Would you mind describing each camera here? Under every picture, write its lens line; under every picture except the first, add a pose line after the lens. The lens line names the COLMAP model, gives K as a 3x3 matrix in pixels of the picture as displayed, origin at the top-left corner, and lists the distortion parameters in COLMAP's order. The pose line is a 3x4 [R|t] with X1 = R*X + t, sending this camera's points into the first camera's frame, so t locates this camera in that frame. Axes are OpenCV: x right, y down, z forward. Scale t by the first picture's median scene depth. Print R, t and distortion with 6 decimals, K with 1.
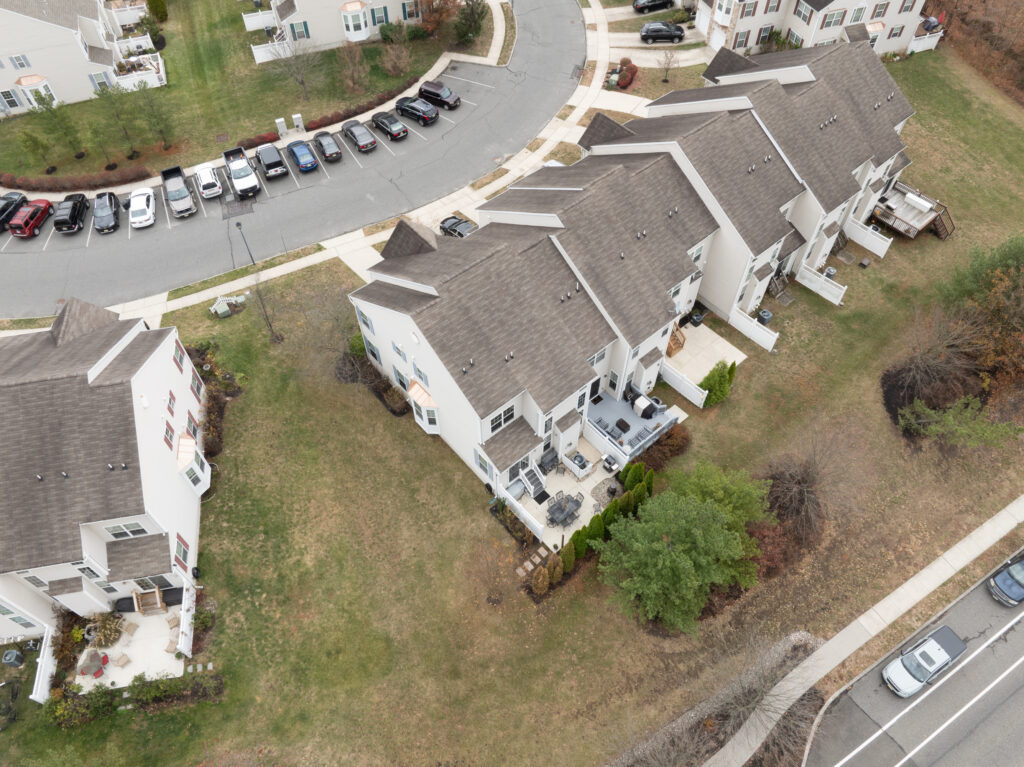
lens RADIAL K [[724.2, 0, 512.5], [0, 724.2, 386.3], [0, 0, 1]] dist [-0.059337, 0.028493]
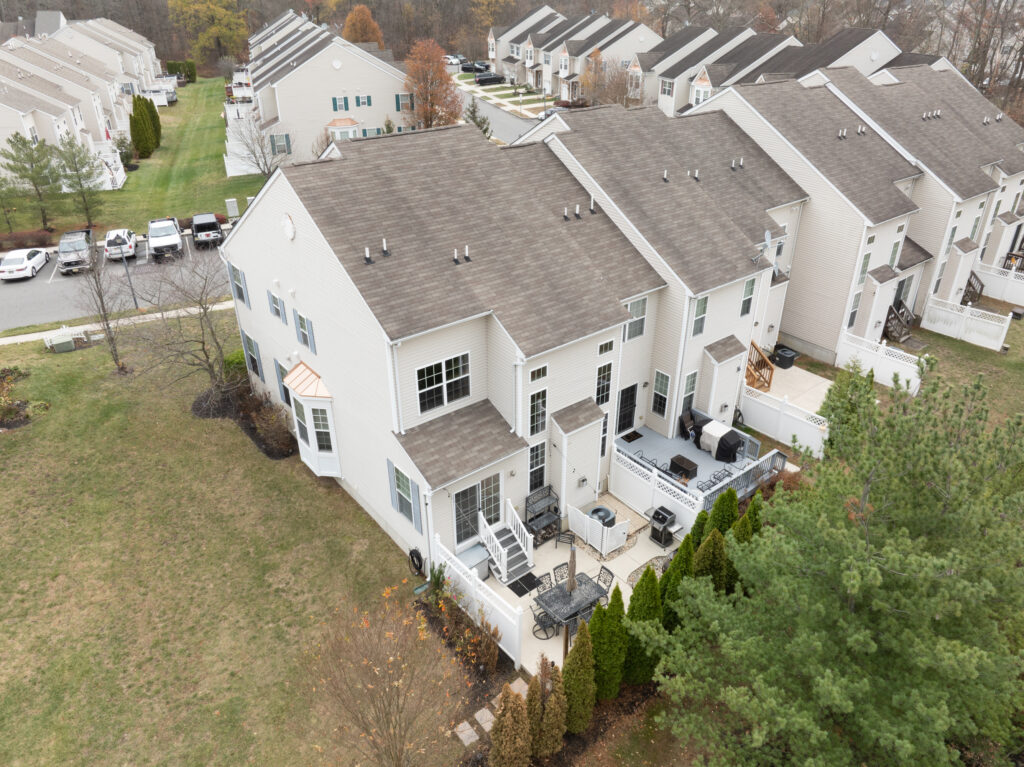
lens RADIAL K [[724.2, 0, 512.7], [0, 724.2, 384.5], [0, 0, 1]] dist [-0.059337, 0.028493]
pose [[0.999317, 0.017924, -0.032303, 0.045312], [-0.029752, 0.908831, -0.416102, 0.231390], [0.021900, 0.416779, 0.908744, 0.510082]]
